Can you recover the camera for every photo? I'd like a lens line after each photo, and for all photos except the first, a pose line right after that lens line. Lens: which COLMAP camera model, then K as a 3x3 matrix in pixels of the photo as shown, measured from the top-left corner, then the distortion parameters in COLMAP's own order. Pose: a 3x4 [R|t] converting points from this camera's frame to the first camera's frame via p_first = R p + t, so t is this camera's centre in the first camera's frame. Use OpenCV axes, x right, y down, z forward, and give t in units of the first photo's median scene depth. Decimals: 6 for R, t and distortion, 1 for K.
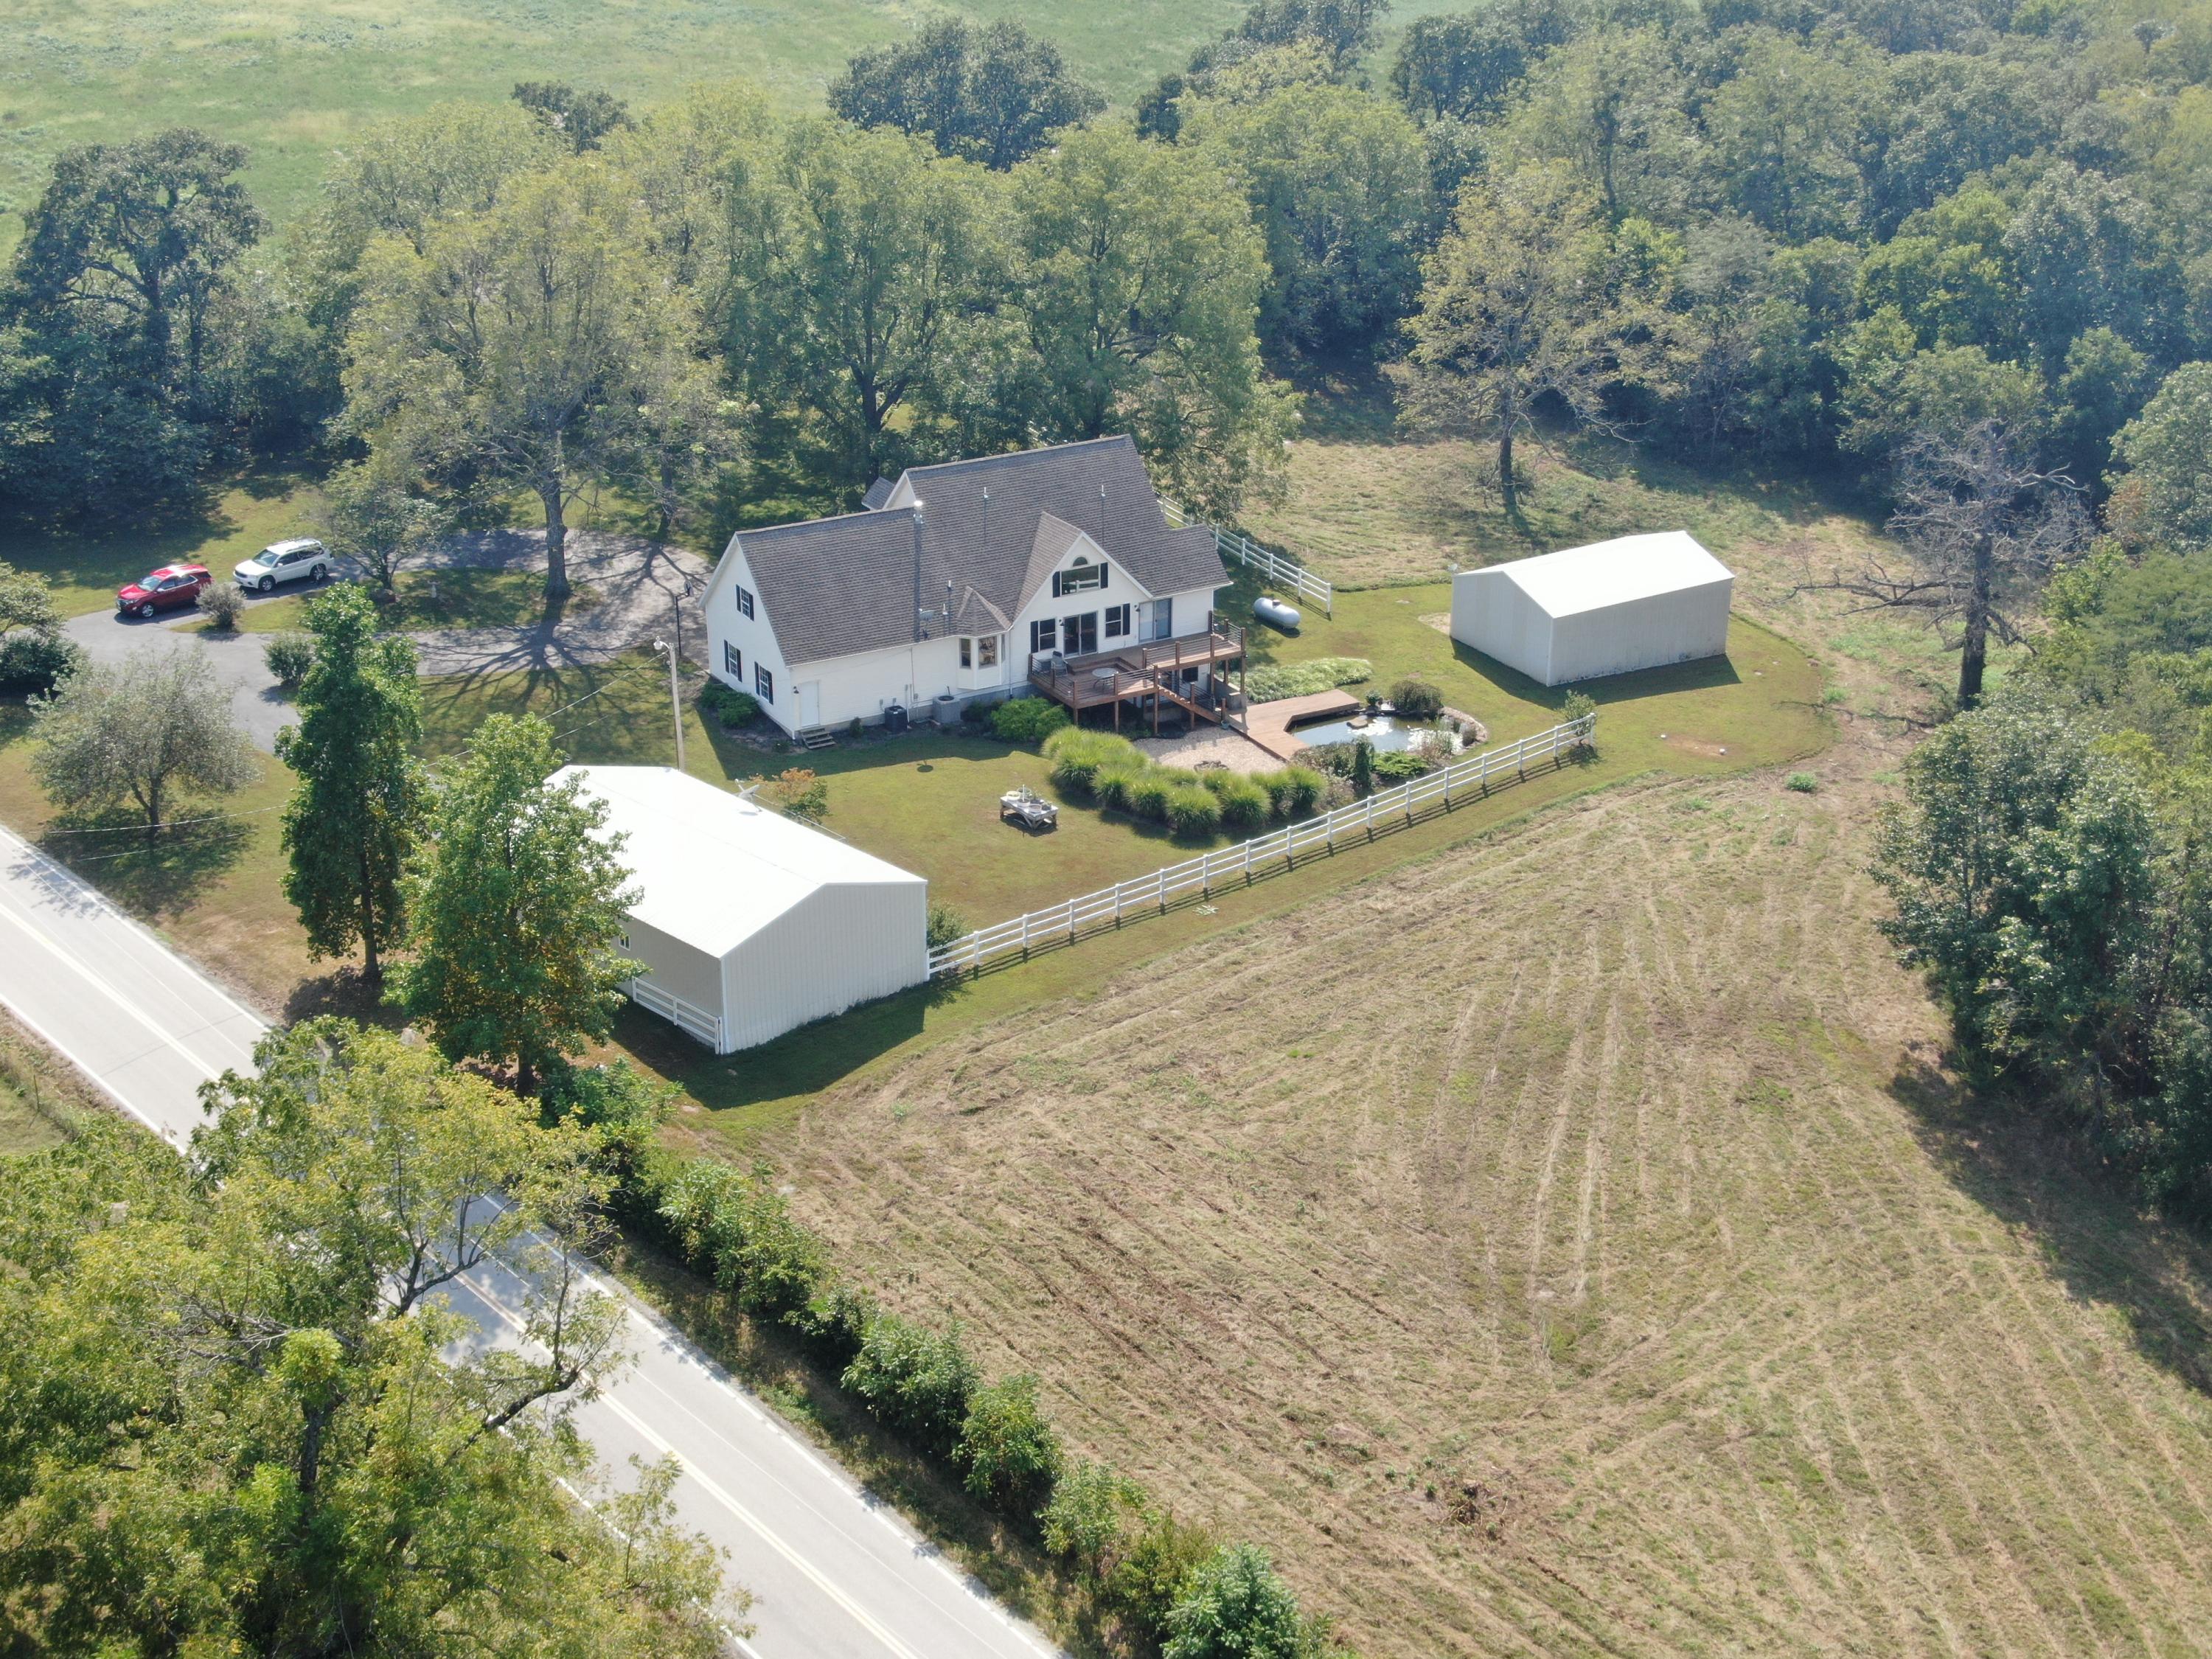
lens RADIAL K [[3176.1, 0, 1106.0], [0, 3176.1, 829.5], [0, 0, 1]] dist [0.384747, -2.257079]
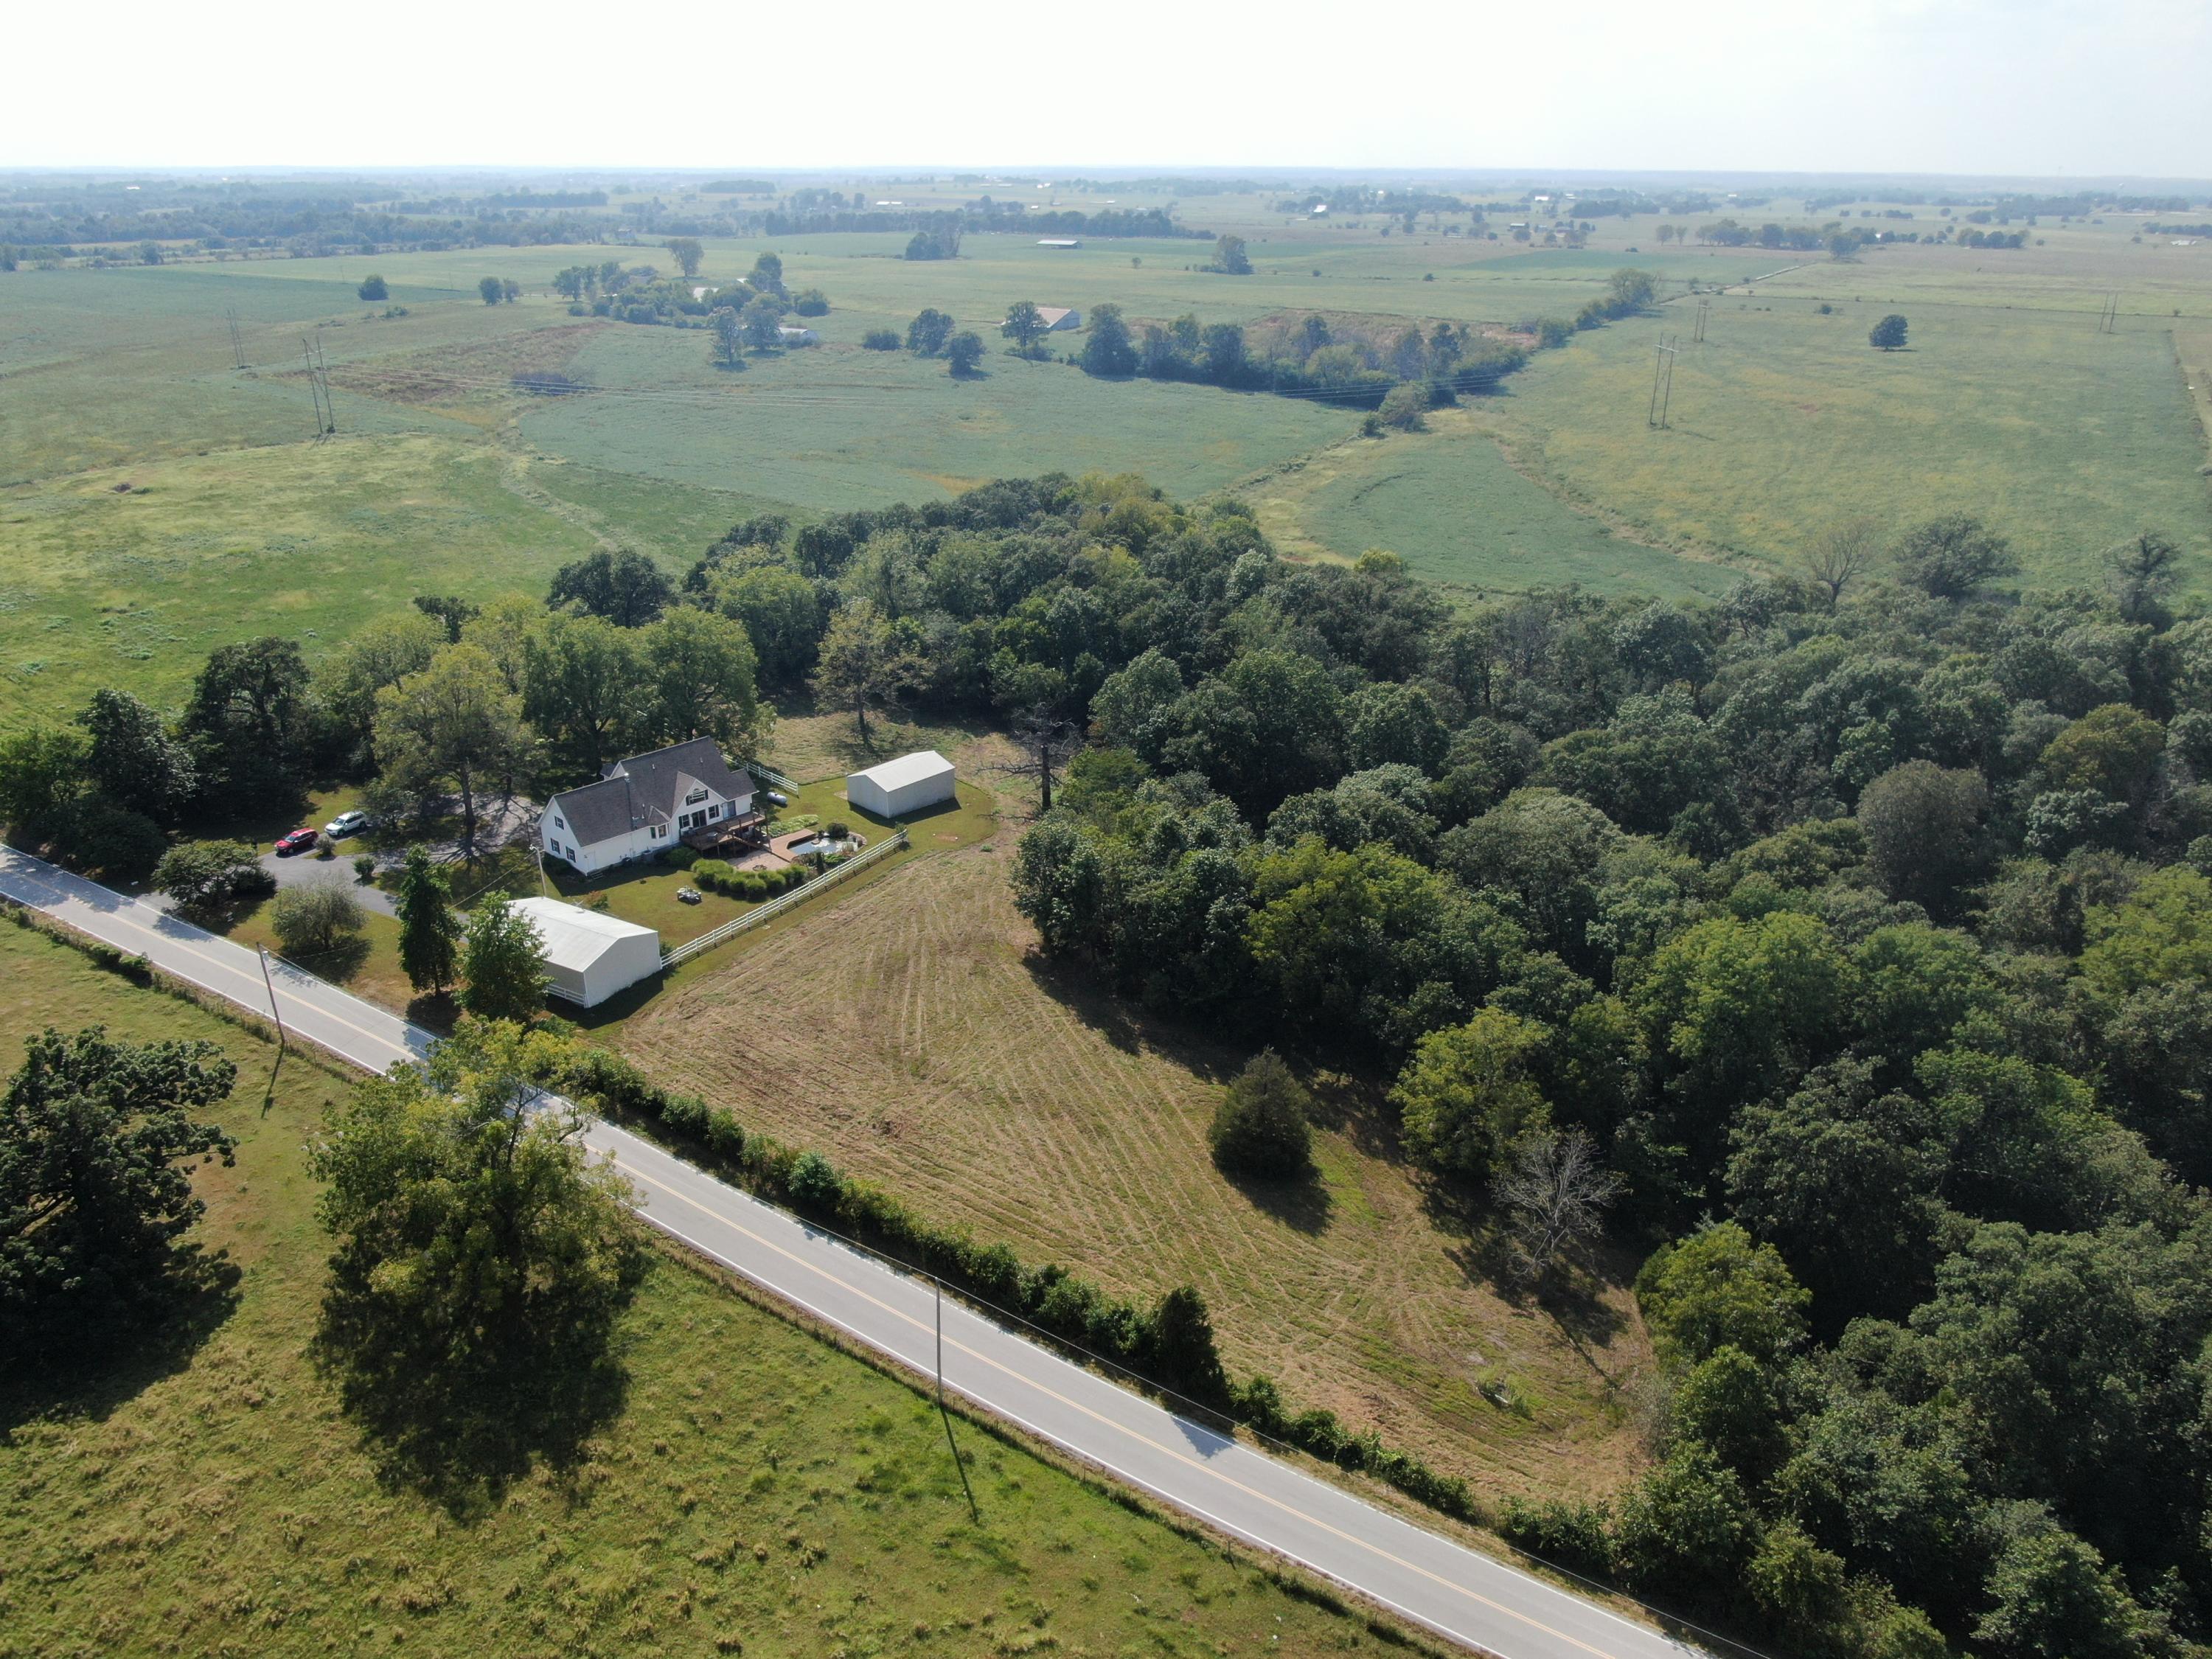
lens RADIAL K [[1612.2, 0, 1106.0], [0, 1612.2, 829.5], [0, 0, 1]] dist [-0.006238, 0.000105]
pose [[0.960198, -0.107954, 0.257617, -0.027818], [0.107941, 0.994055, 0.014235, -0.036749], [-0.257622, 0.014139, 0.966142, -0.293997]]
